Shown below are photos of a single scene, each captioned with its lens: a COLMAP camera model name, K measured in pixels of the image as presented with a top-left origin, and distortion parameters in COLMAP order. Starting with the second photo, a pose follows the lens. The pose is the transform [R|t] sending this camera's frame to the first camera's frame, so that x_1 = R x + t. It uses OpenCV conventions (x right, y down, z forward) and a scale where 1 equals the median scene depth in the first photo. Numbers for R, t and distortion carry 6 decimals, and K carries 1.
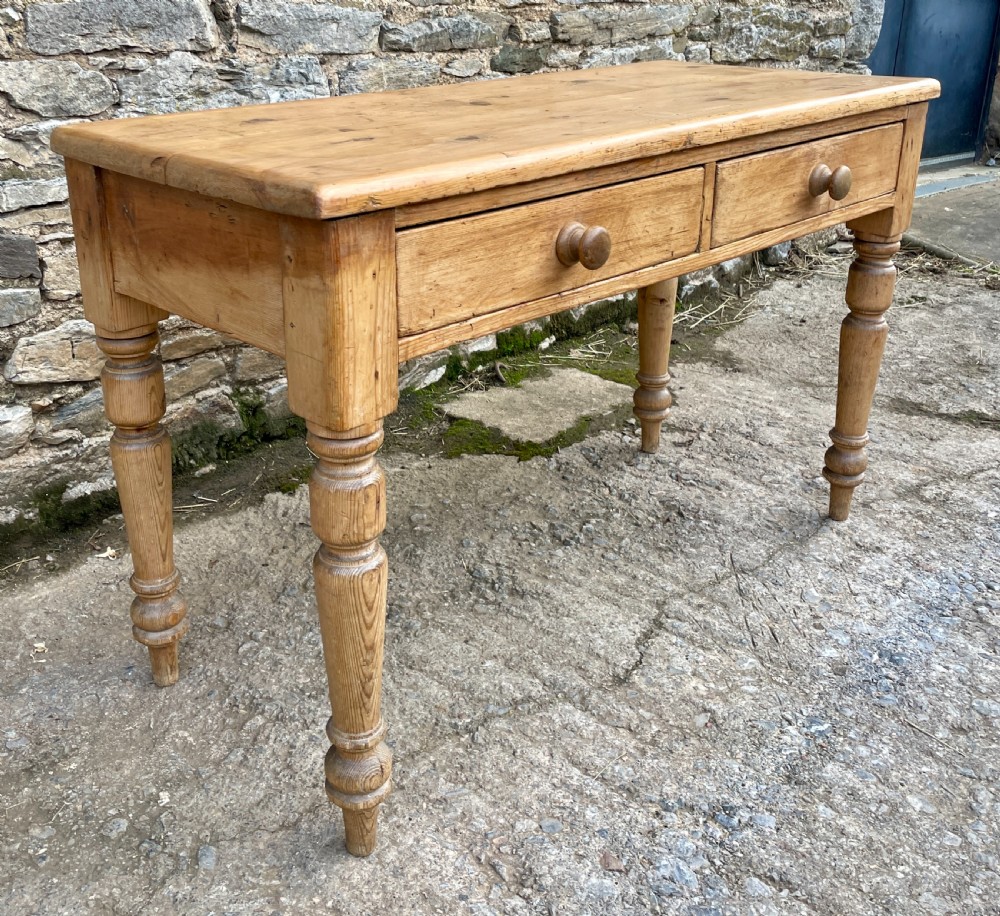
lens RADIAL K [[1125.6, 0, 458.6], [0, 1125.6, 341.4], [0, 0, 1]] dist [0.040430, 0.000000]
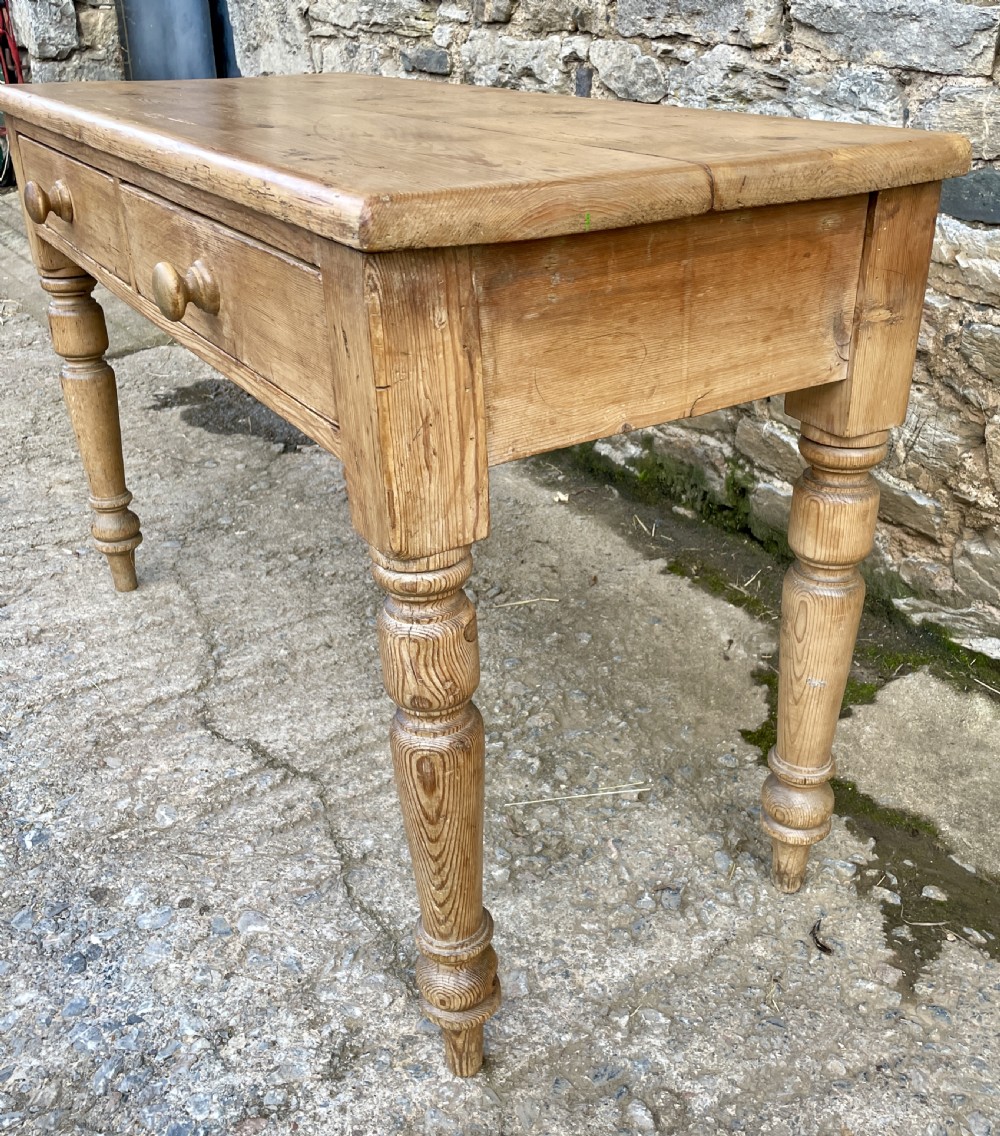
lens RADIAL K [[1128.5, 0, 540.3], [0, 1128.5, 544.9], [0, 0, 1]] dist [0.028594, 0.000000]
pose [[-0.199813, 0.426194, -0.882289, 0.766057], [-0.307522, 0.827672, 0.469456, -0.320587], [0.930325, 0.365127, -0.034316, 1.092870]]
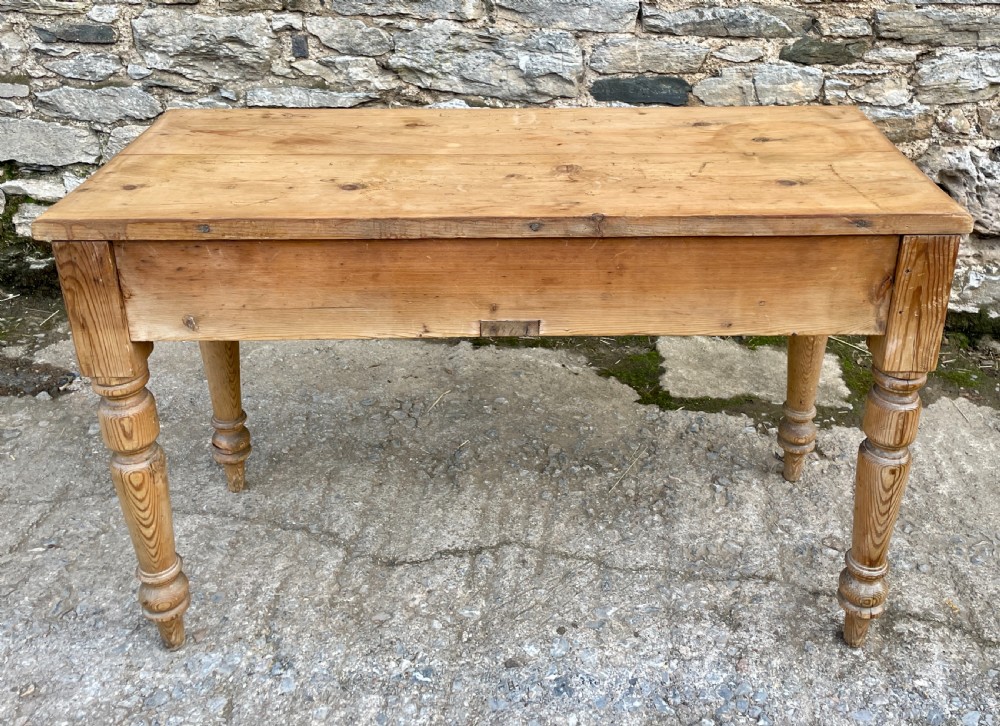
lens RADIAL K [[998.1, 0, 545.1], [0, 998.1, 229.2], [0, 0, 1]] dist [0.040106, 0.000000]
pose [[0.624616, 0.297705, -0.721960, 0.851229], [-0.249244, 0.952132, 0.176980, -0.273502], [0.740089, 0.069400, 0.668918, 0.294454]]
